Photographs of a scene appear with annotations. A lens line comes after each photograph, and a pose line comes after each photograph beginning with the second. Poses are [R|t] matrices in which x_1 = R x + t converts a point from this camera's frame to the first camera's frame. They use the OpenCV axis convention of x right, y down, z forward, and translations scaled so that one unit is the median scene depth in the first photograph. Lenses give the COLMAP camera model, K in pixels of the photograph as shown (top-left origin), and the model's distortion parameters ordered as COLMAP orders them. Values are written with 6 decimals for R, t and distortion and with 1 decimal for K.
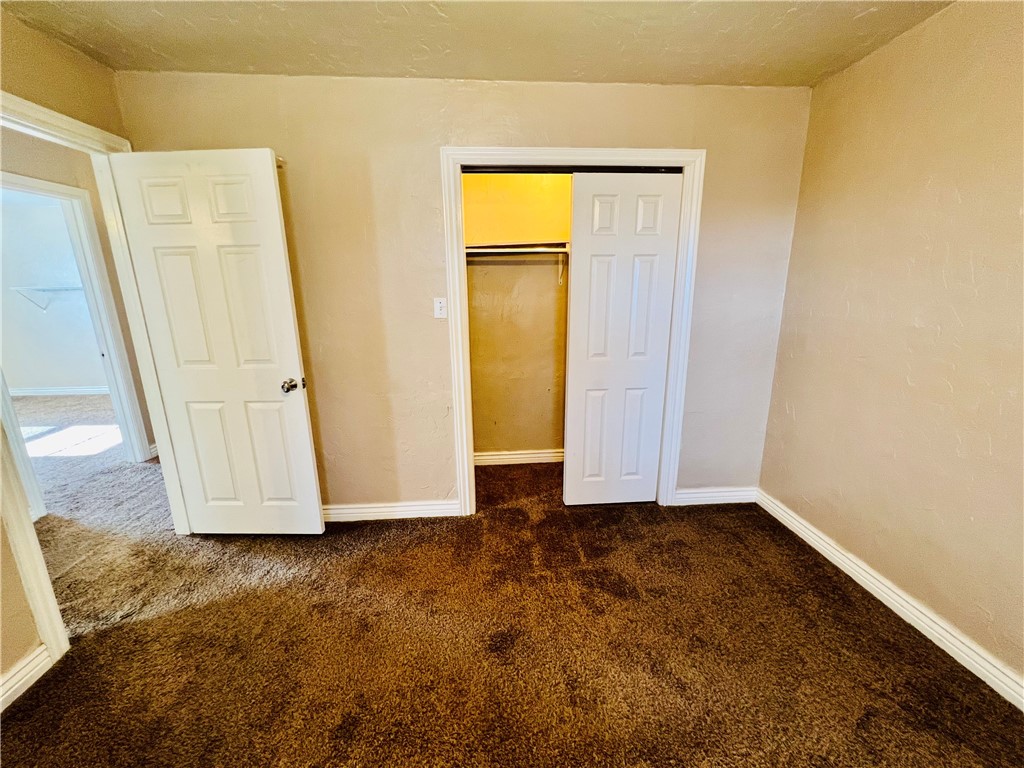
lens RADIAL K [[408.5, 0, 509.1], [0, 408.5, 380.4], [0, 0, 1]] dist [-0.002015, -0.000201]
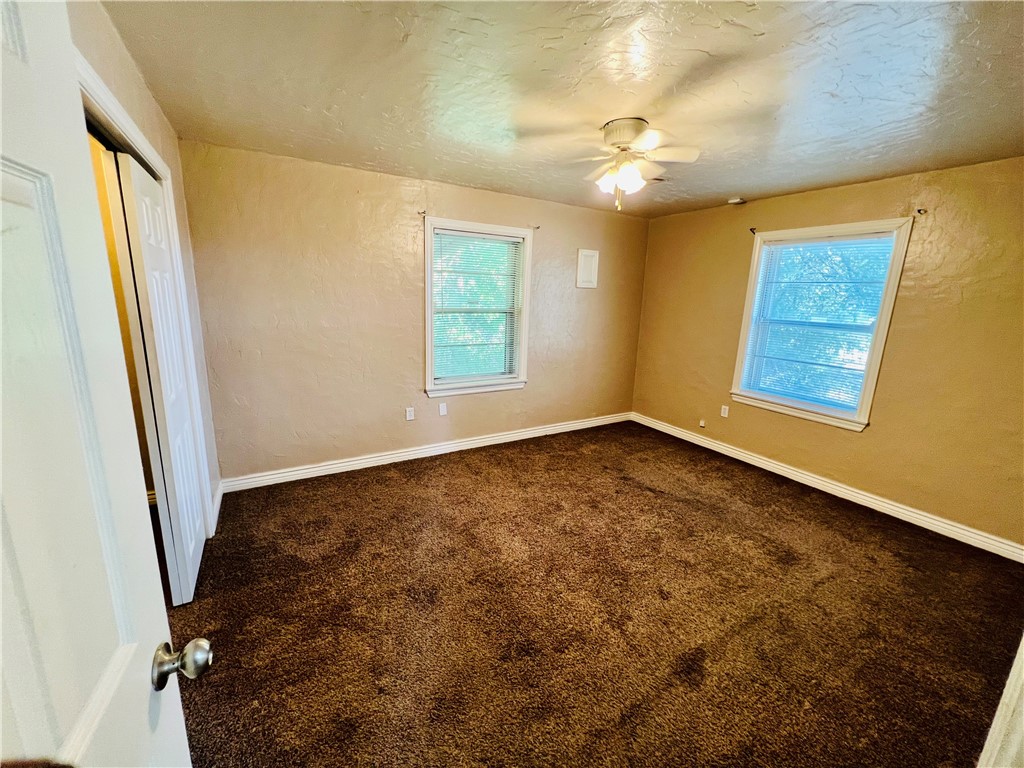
lens RADIAL K [[408.5, 0, 509.1], [0, 408.5, 380.4], [0, 0, 1]] dist [-0.002015, -0.000201]
pose [[-0.447365, -0.188324, 0.874299, -0.851624], [0.183305, 0.937518, 0.295736, -0.229219], [-0.875365, 0.292566, -0.384892, 0.813322]]
